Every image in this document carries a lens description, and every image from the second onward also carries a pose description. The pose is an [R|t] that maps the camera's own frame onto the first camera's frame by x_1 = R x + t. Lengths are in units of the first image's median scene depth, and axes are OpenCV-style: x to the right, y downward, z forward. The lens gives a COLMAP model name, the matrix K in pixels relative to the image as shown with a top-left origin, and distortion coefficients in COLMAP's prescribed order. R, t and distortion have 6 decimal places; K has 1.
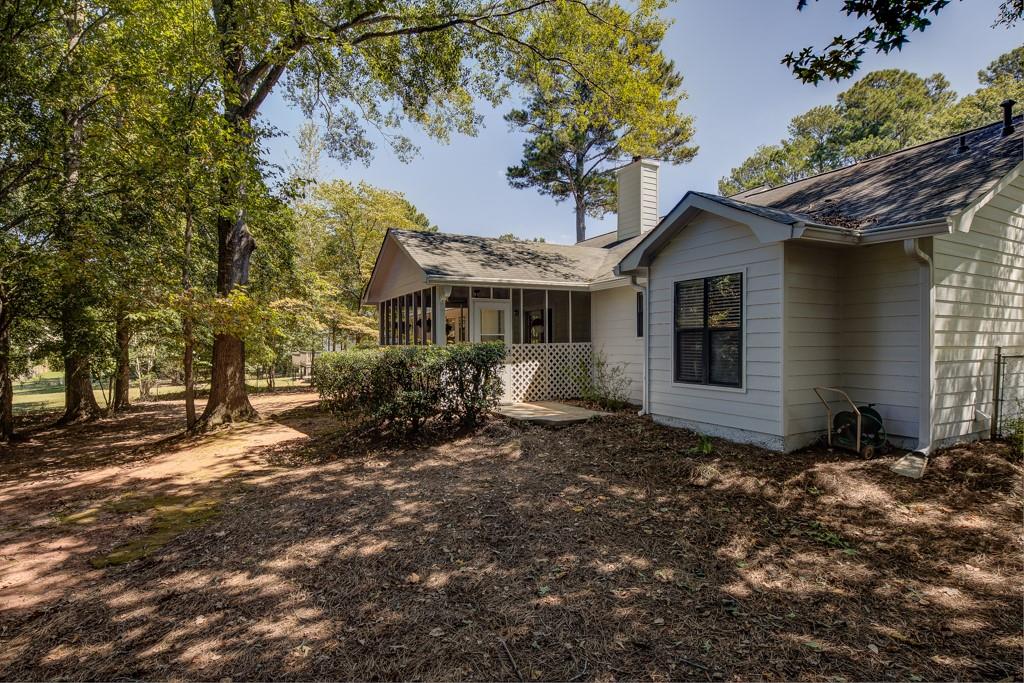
lens RADIAL K [[496.2, 0, 511.1], [0, 496.2, 342.5], [0, 0, 1]] dist [0.004404, -0.005276]
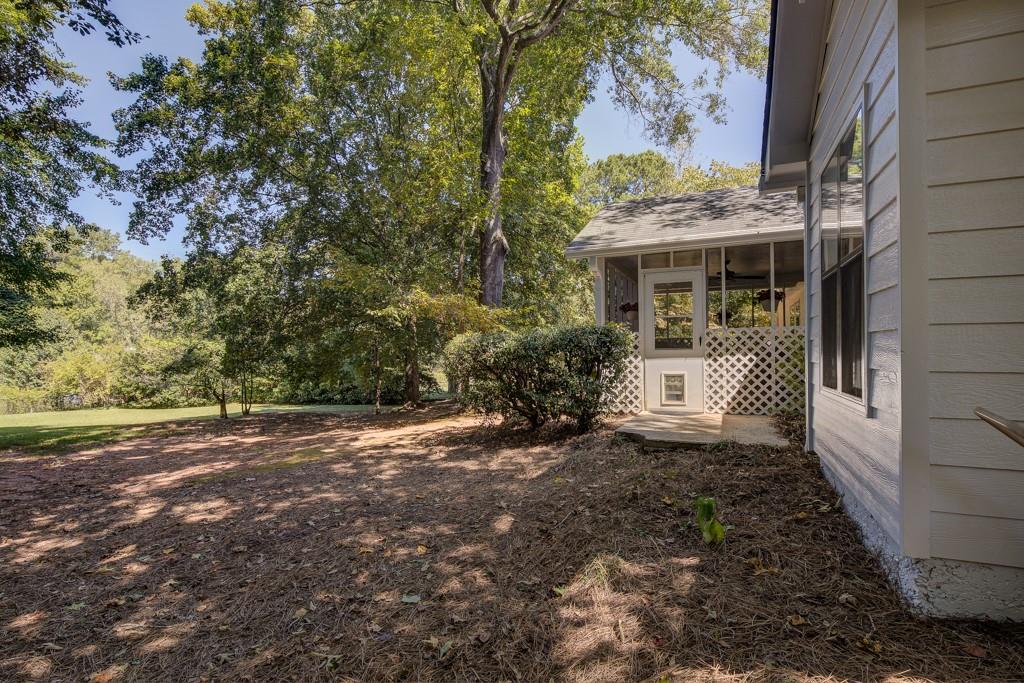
lens RADIAL K [[496.2, 0, 512.5], [0, 496.2, 344.6], [0, 0, 1]] dist [0.004404, -0.005276]
pose [[0.628928, -0.010715, -0.777389, 0.370053], [0.006168, 0.999942, -0.008793, 0.029574], [0.777439, 0.000735, 0.628958, 0.346307]]
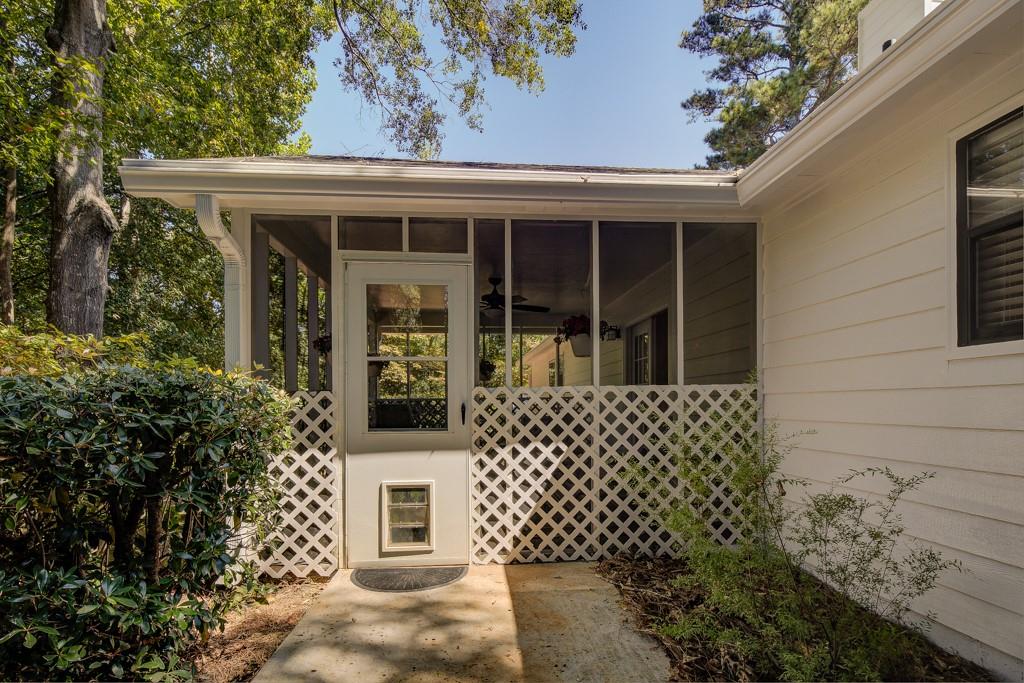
lens RADIAL K [[496.2, 0, 507.8], [0, 496.2, 407.7], [0, 0, 1]] dist [0.004404, -0.005276]
pose [[0.919462, 0.002424, -0.393172, 0.151919], [0.001642, 0.999949, 0.010005, 0.013210], [0.393176, -0.009845, 0.919411, 0.697200]]
